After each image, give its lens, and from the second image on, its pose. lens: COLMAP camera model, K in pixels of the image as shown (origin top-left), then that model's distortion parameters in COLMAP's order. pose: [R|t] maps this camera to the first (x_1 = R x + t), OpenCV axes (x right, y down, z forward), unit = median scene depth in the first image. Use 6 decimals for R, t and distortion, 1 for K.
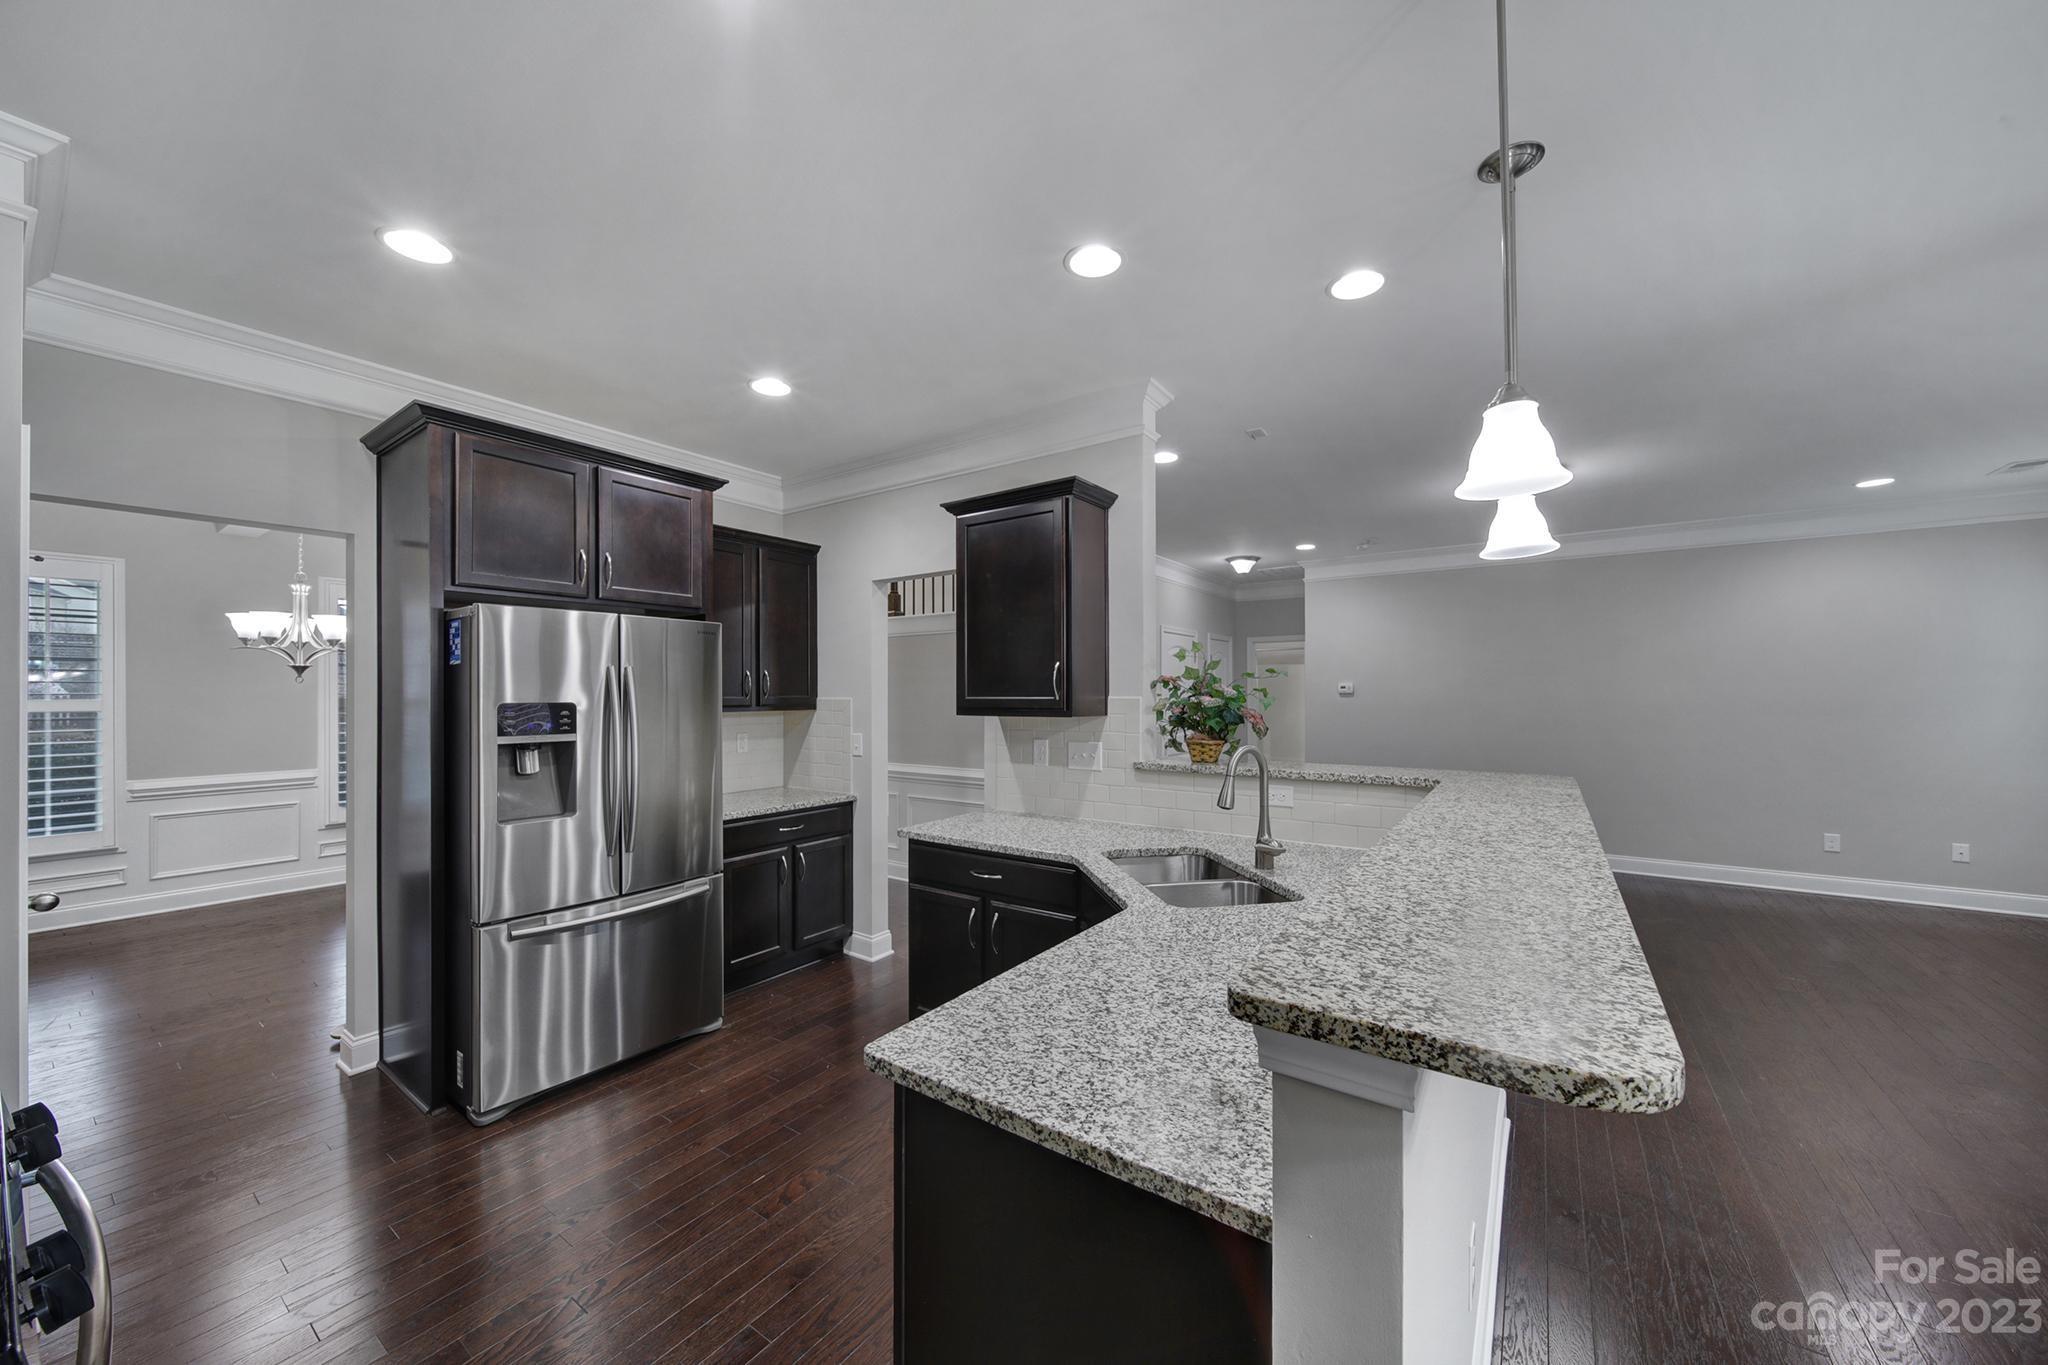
lens RADIAL K [[721.8, 0, 1022.7], [0, 721.8, 688.1], [0, 0, 1]] dist [0.000284, -0.000297]
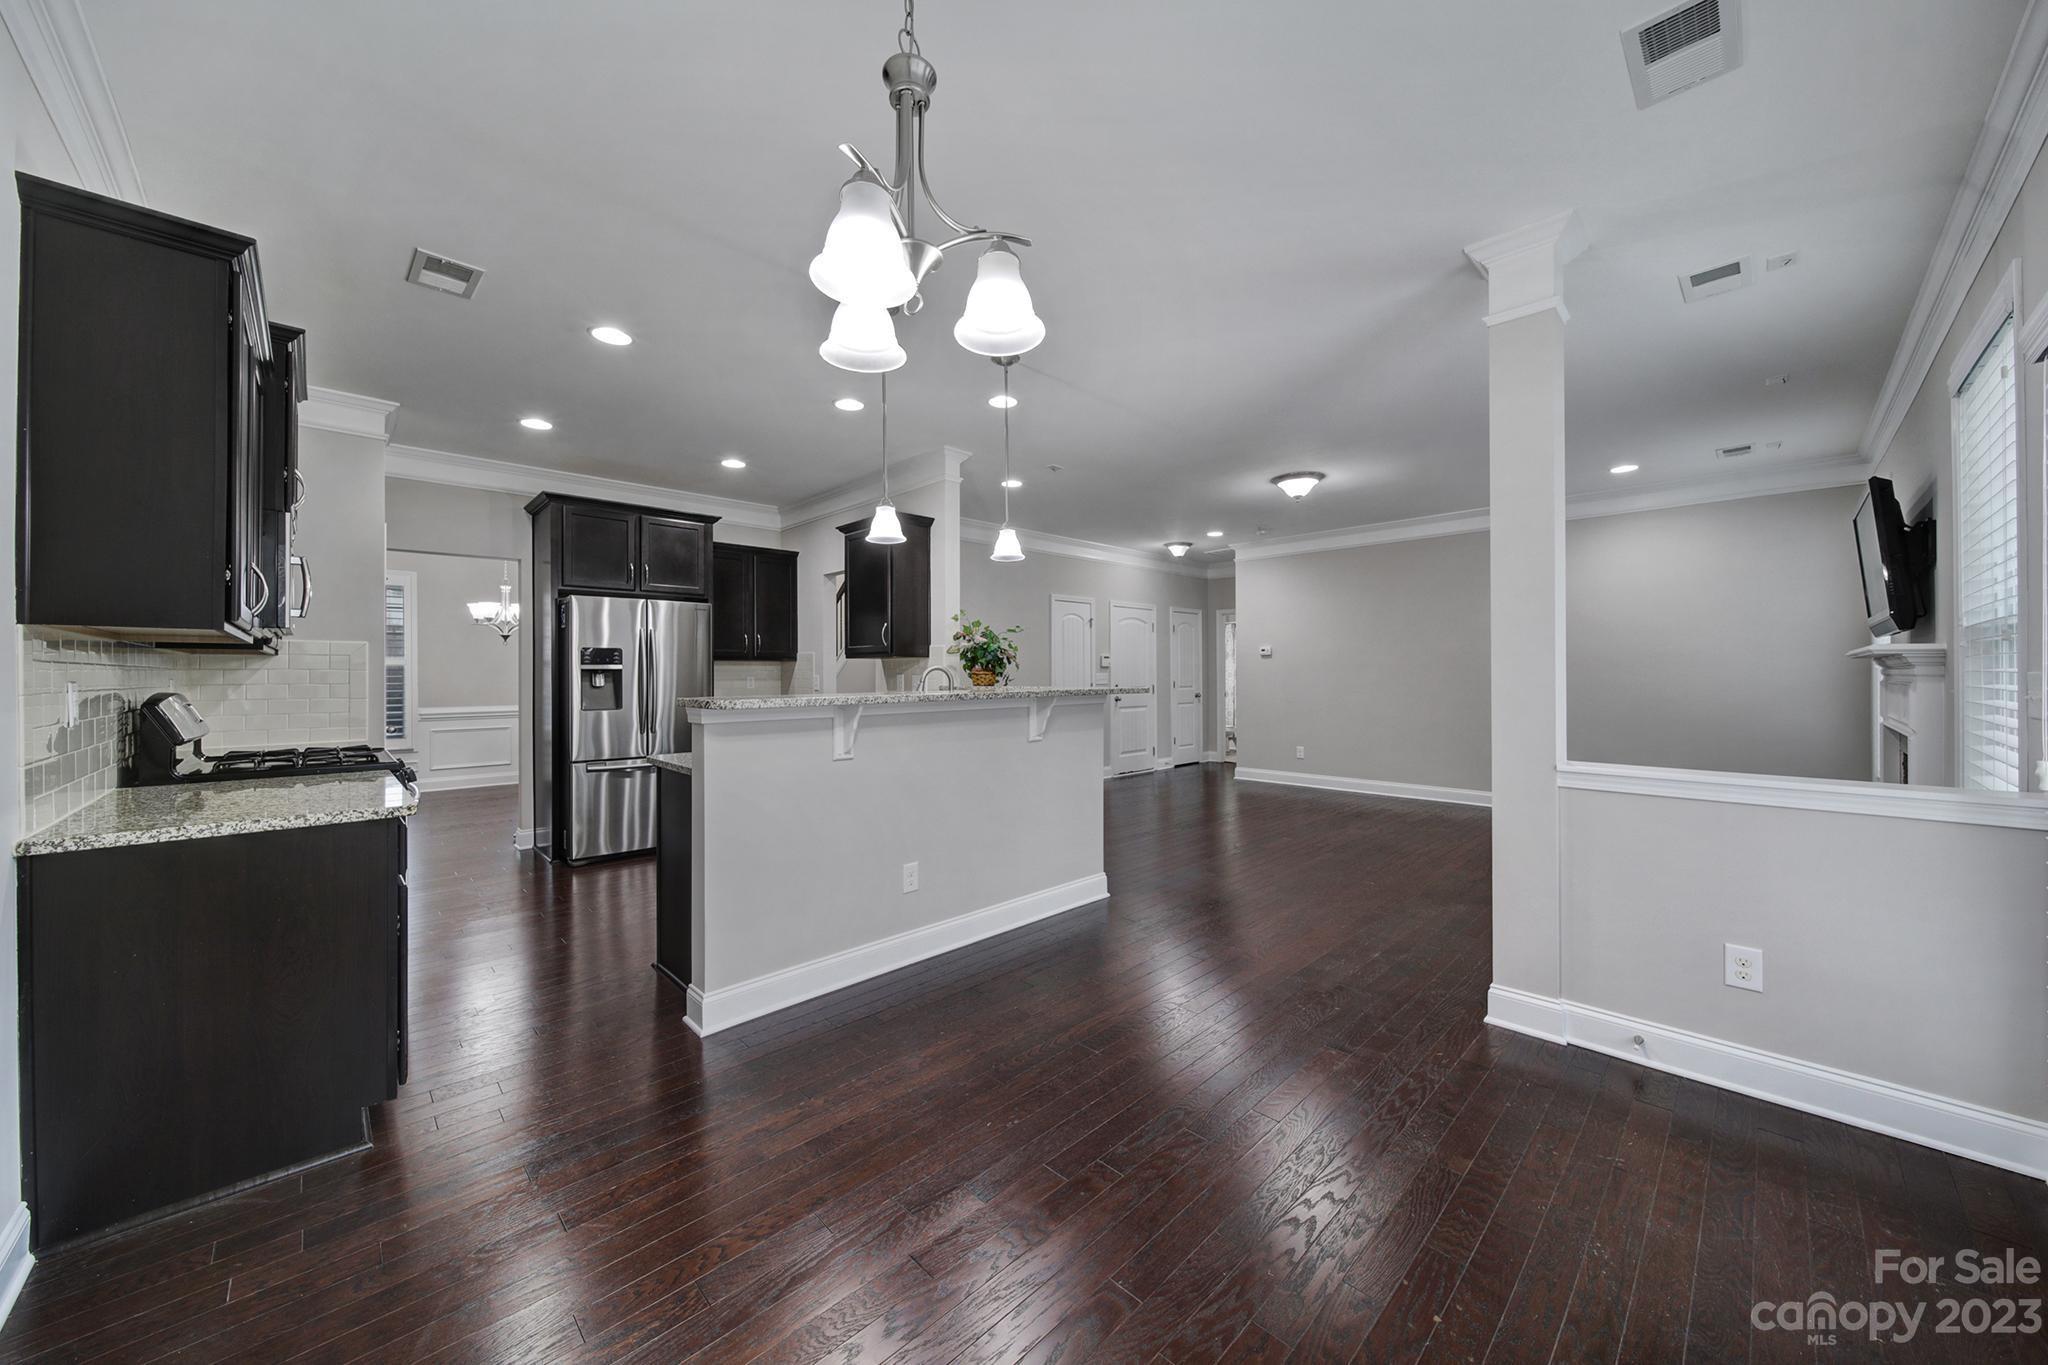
lens RADIAL K [[721.8, 0, 1028.2], [0, 721.8, 671.2], [0, 0, 1]] dist [0.000284, -0.000297]
pose [[0.981857, -0.001317, -0.189619, 0.648757], [0.001848, 0.999995, 0.002624, 0.065773], [0.189615, -0.002926, 0.981854, -0.528039]]
